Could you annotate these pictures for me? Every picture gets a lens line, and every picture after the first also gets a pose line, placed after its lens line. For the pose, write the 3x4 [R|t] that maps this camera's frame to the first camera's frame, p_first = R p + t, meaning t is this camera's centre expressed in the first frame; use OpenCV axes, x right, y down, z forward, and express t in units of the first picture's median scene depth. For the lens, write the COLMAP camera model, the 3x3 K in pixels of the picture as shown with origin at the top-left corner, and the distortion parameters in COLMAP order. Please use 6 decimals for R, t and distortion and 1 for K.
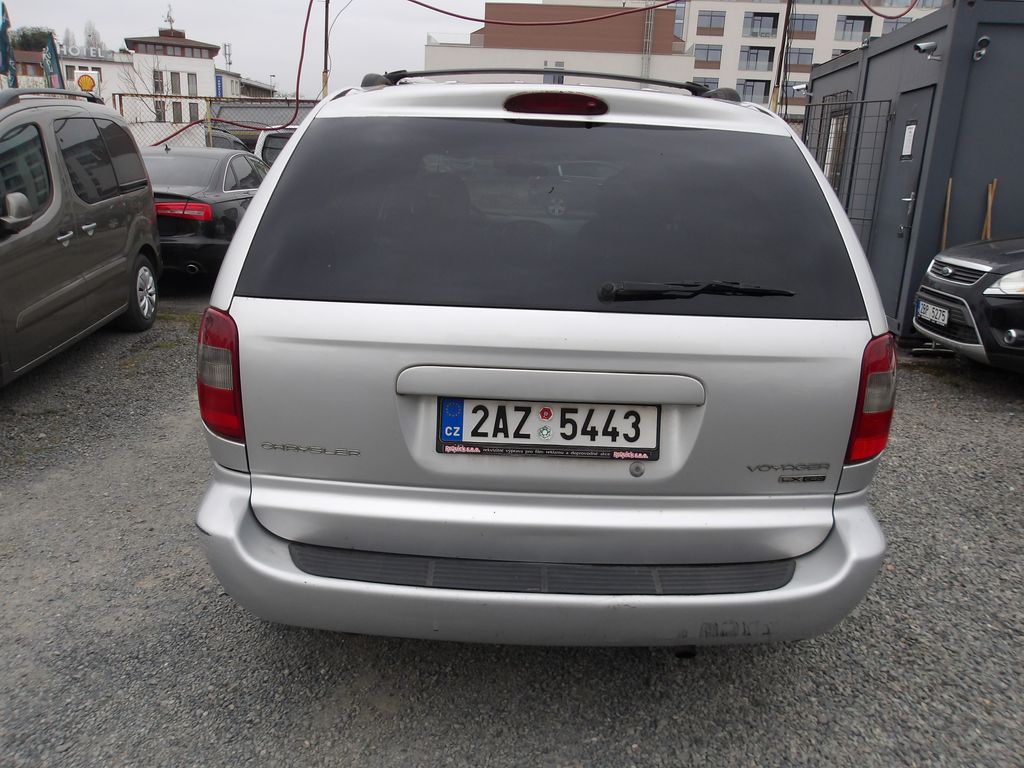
lens RADIAL K [[816.4, 0, 510.4], [0, 816.4, 392.4], [0, 0, 1]] dist [-0.002173, 0.004976]
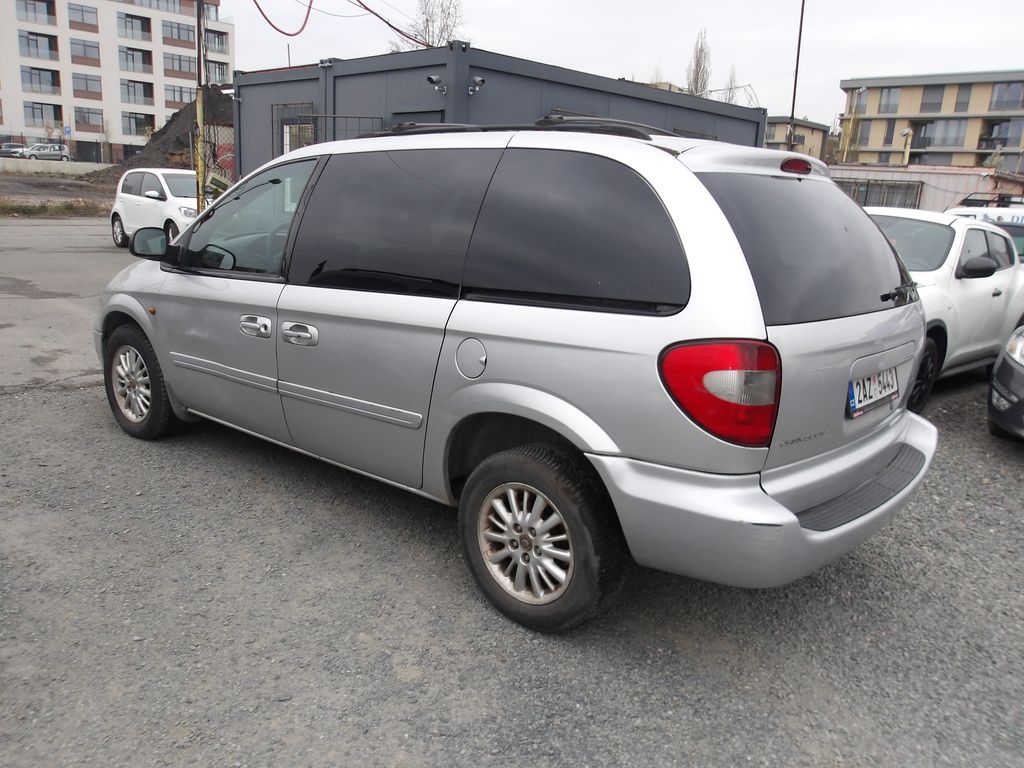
lens RADIAL K [[810.5, 0, 511.3], [0, 810.5, 412.4], [0, 0, 1]] dist [0.004318, -0.057948]
pose [[0.670946, -0.195886, 0.715164, -1.035985], [0.173174, 0.979199, 0.105739, -0.131640], [-0.721001, 0.052903, 0.690912, 0.321087]]
